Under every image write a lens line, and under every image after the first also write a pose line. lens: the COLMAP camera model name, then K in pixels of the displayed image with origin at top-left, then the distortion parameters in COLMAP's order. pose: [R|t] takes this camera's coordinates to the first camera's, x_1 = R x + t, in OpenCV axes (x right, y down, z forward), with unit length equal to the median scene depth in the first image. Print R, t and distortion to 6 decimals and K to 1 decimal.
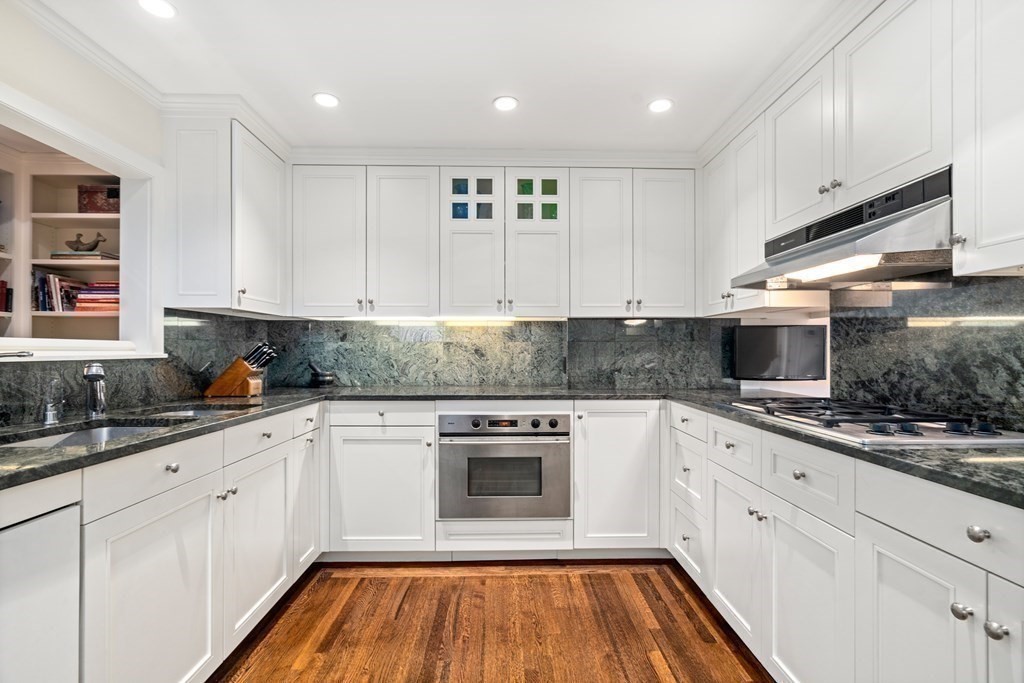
lens RADIAL K [[470.6, 0, 510.5], [0, 470.6, 349.7], [0, 0, 1]] dist [-0.005251, 0.001842]
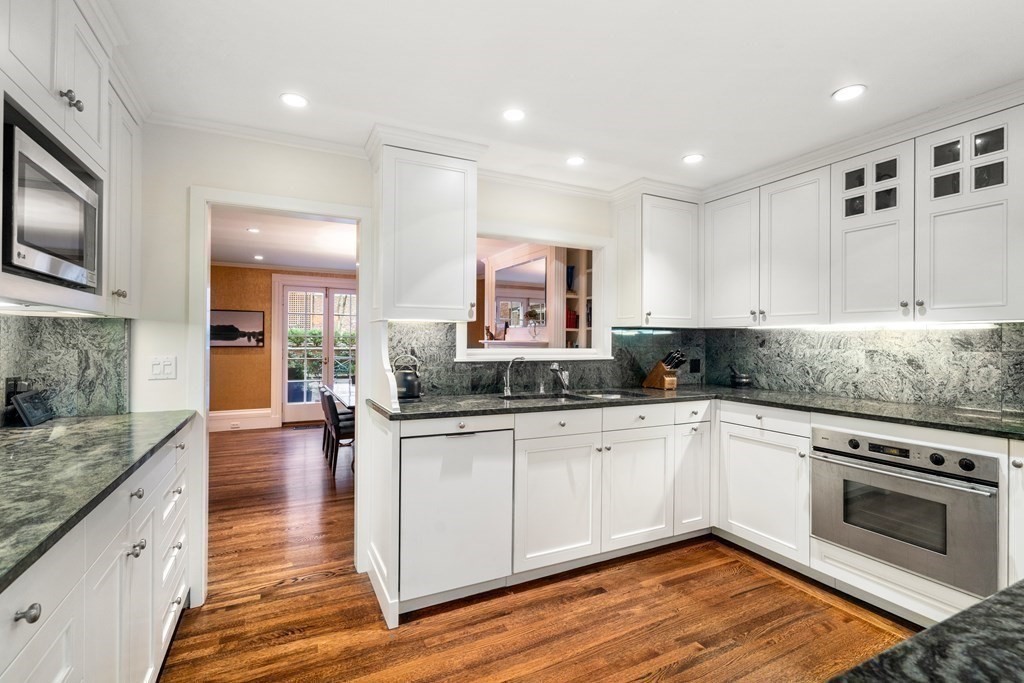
lens RADIAL K [[470.6, 0, 511.3], [0, 470.6, 338.6], [0, 0, 1]] dist [-0.005251, 0.001842]
pose [[0.428063, -0.000724, -0.903749, 0.455746], [-0.005642, 0.999978, -0.003473, -0.037604], [0.903731, 0.006586, 0.428049, 0.023847]]
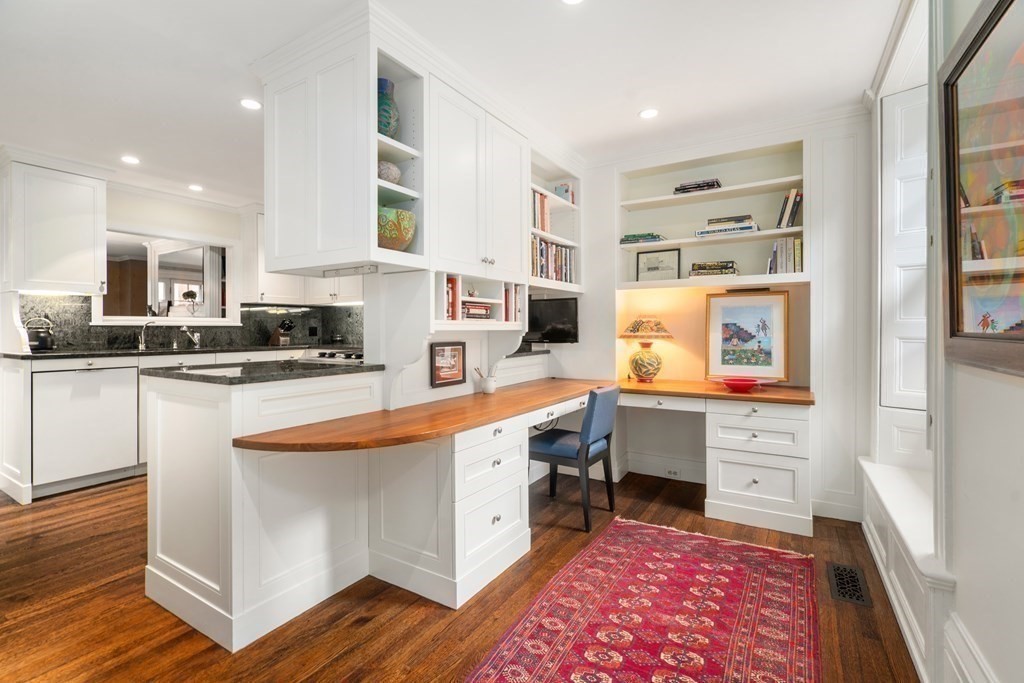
lens RADIAL K [[470.6, 0, 512.5], [0, 470.6, 329.2], [0, 0, 1]] dist [-0.005251, 0.001842]
pose [[0.838521, -0.002515, -0.544863, 1.312576], [0.002939, 0.999996, -0.000093, 0.032041], [0.544861, -0.001524, 0.838525, -0.133492]]
